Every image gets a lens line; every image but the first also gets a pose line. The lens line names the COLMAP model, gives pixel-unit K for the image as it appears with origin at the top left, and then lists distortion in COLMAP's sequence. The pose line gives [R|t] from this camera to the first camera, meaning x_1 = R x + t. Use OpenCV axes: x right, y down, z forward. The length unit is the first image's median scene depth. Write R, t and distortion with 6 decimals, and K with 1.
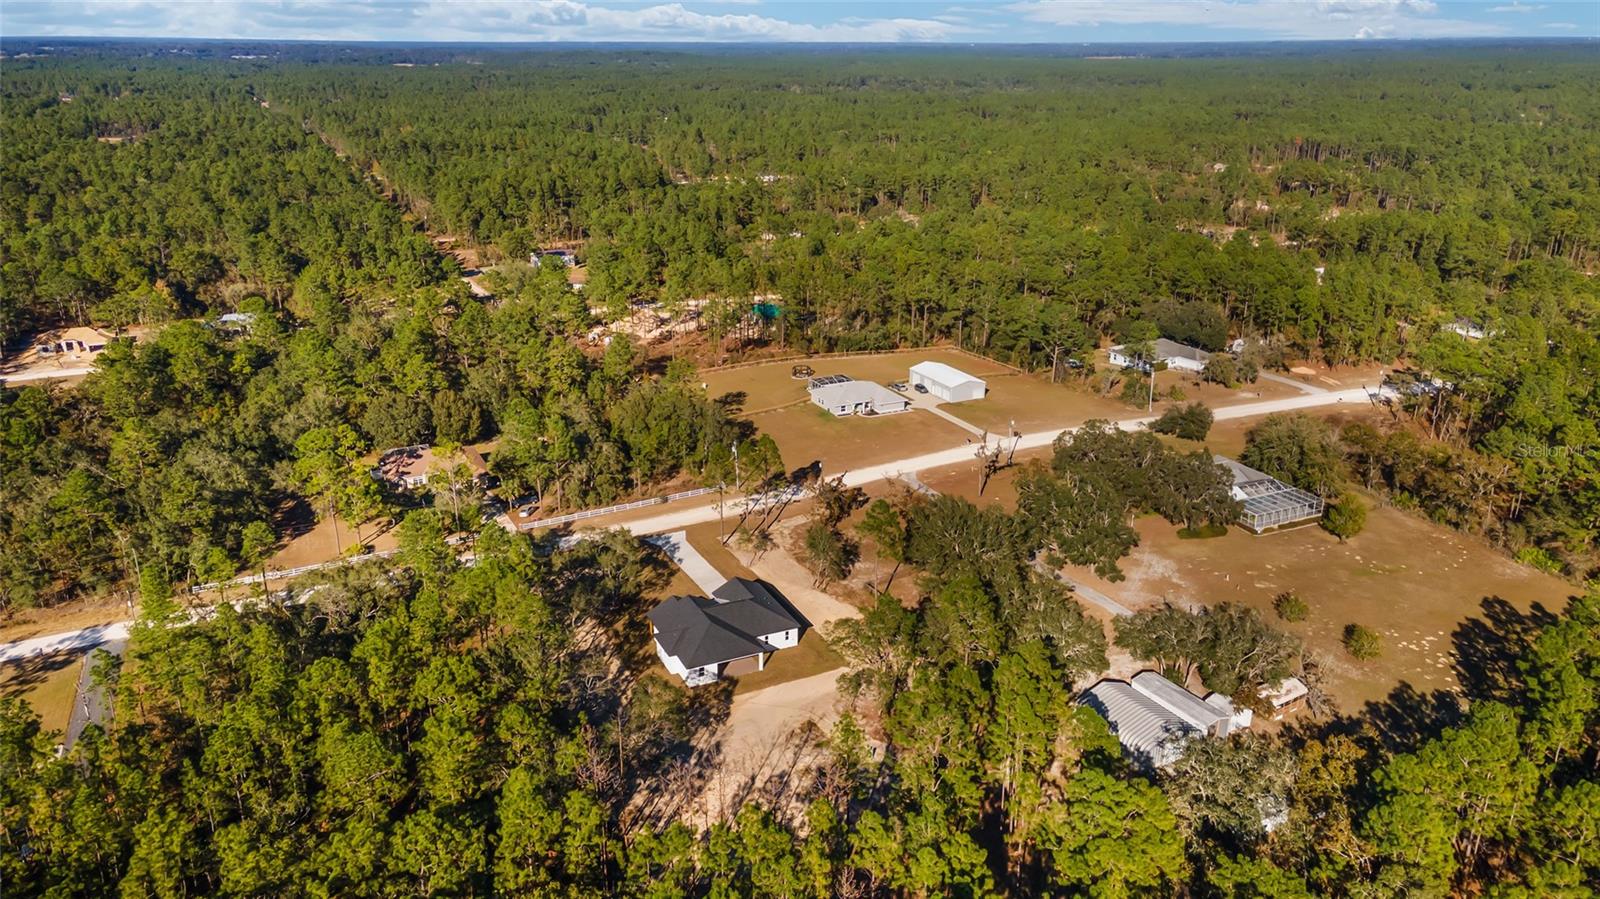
lens RADIAL K [[1172.4, 0, 800.0], [0, 1172.4, 449.5], [0, 0, 1]] dist [0.012345, 0.065525]
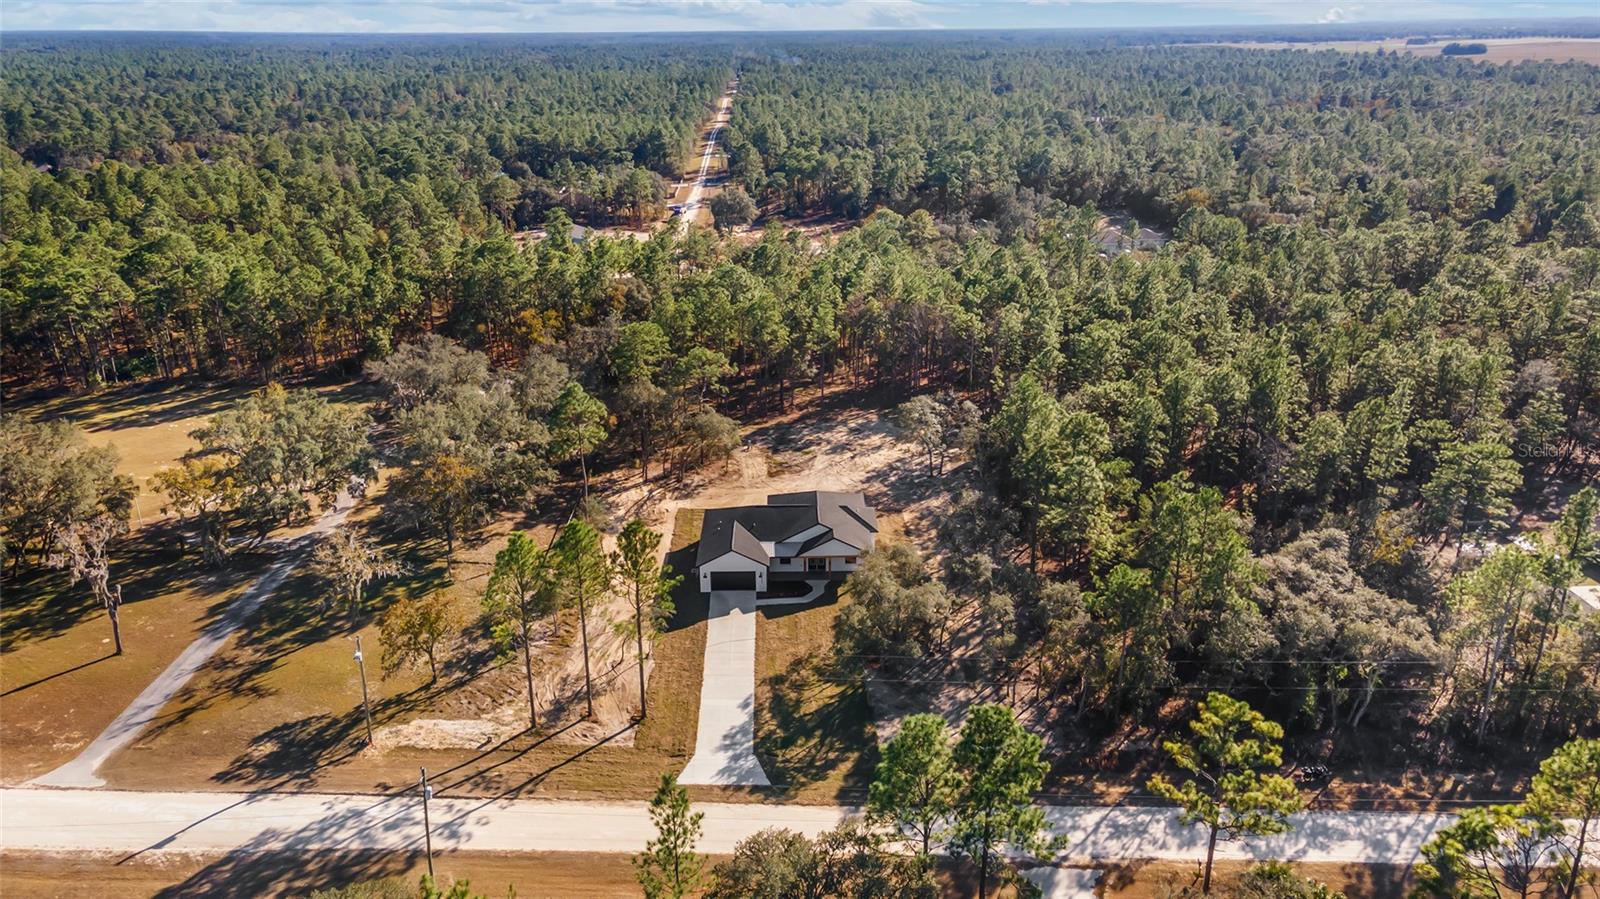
lens RADIAL K [[1168.9, 0, 800.0], [0, 1168.9, 449.5], [0, 0, 1]] dist [0.010265, 0.066949]
pose [[-0.909774, -0.143244, 0.389607, -0.308902], [0.138850, 0.779498, 0.610822, -0.311347], [-0.391194, 0.609807, -0.689277, 1.254200]]
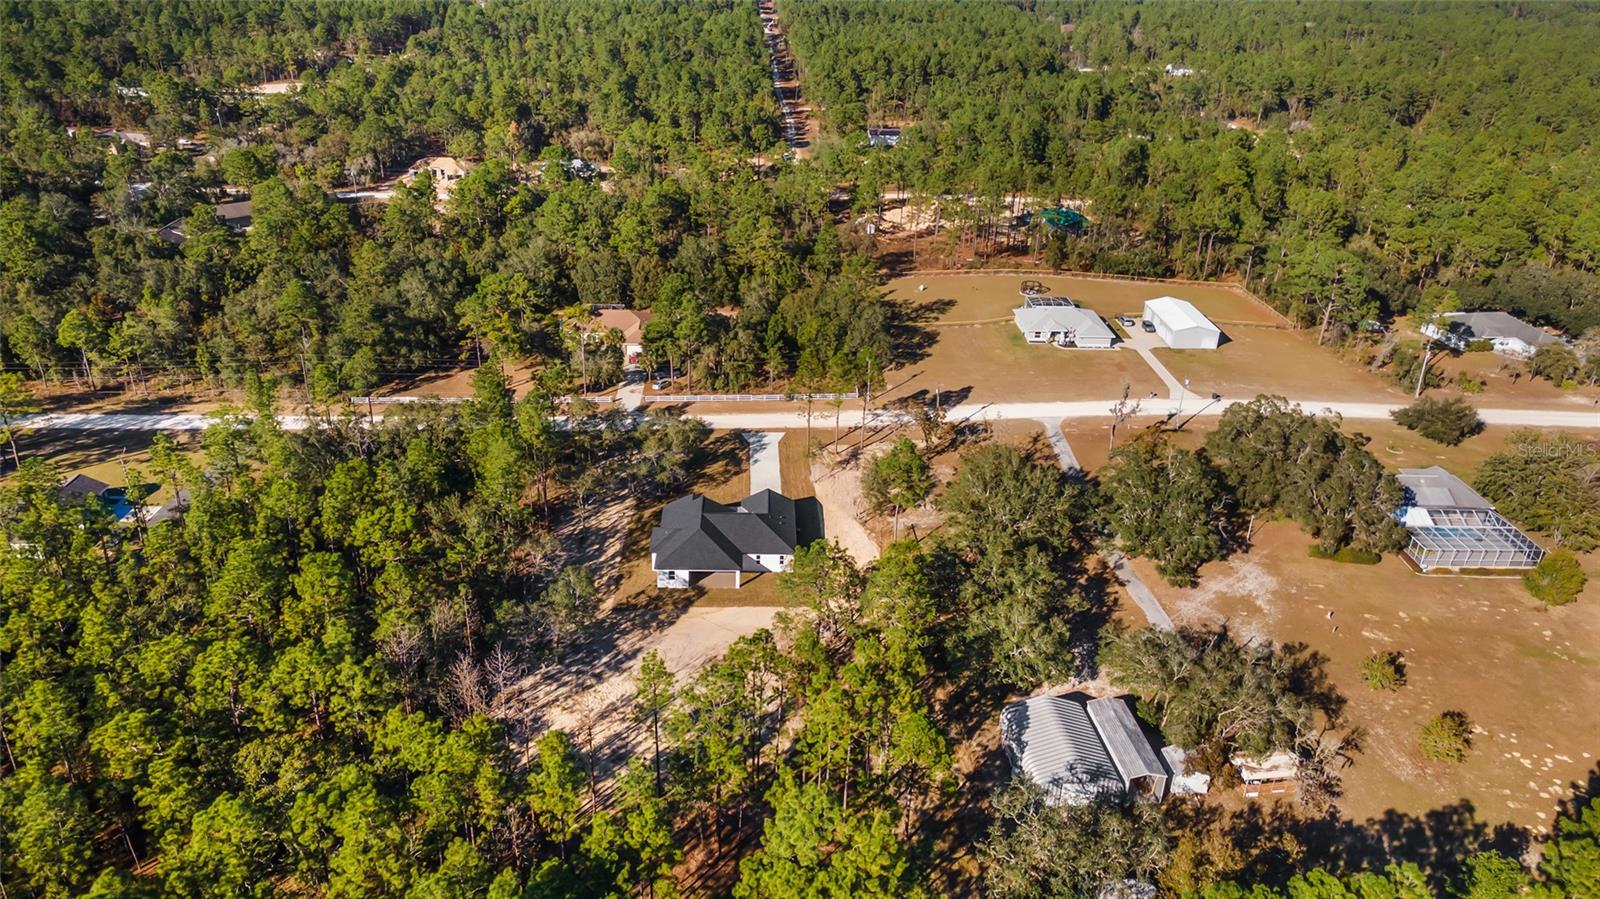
lens RADIAL K [[1168.9, 0, 800.0], [0, 1168.9, 449.5], [0, 0, 1]] dist [0.010265, 0.066949]
pose [[0.917035, 0.195549, -0.347573, 0.260009], [-0.161243, 0.978924, 0.125334, -0.041271], [0.364757, -0.058892, 0.929239, 0.108166]]
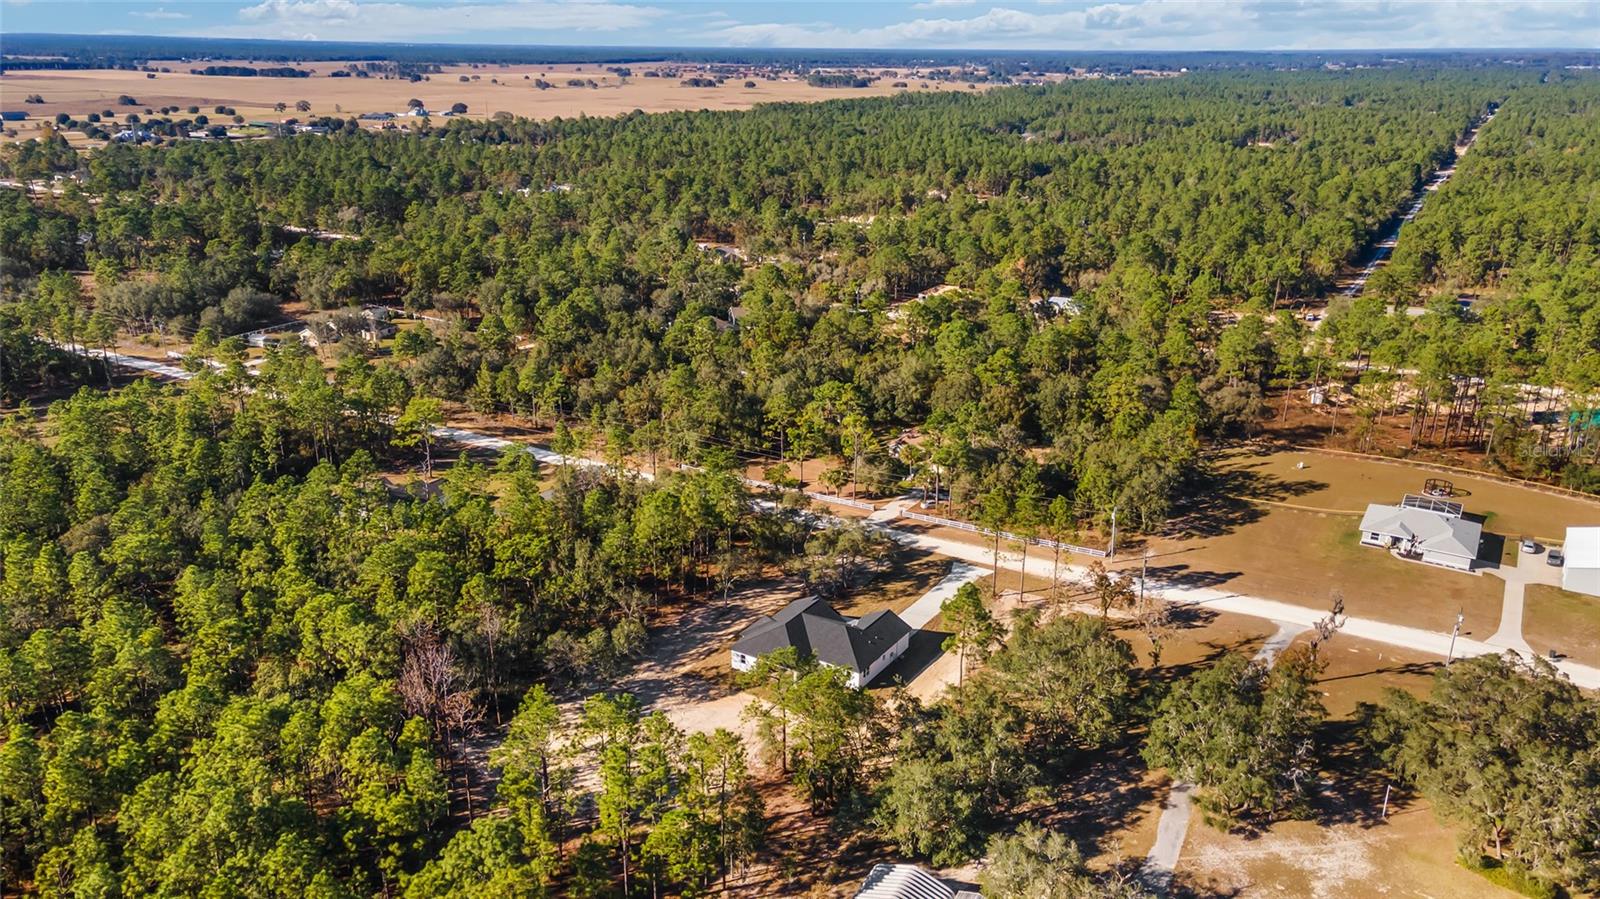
lens RADIAL K [[1172.4, 0, 800.0], [0, 1172.4, 449.5], [0, 0, 1]] dist [0.012345, 0.065525]
pose [[0.533006, 0.281614, -0.797871, 0.563442], [-0.287645, 0.947131, 0.142139, -0.116653], [0.795716, 0.153742, 0.585831, 0.313073]]
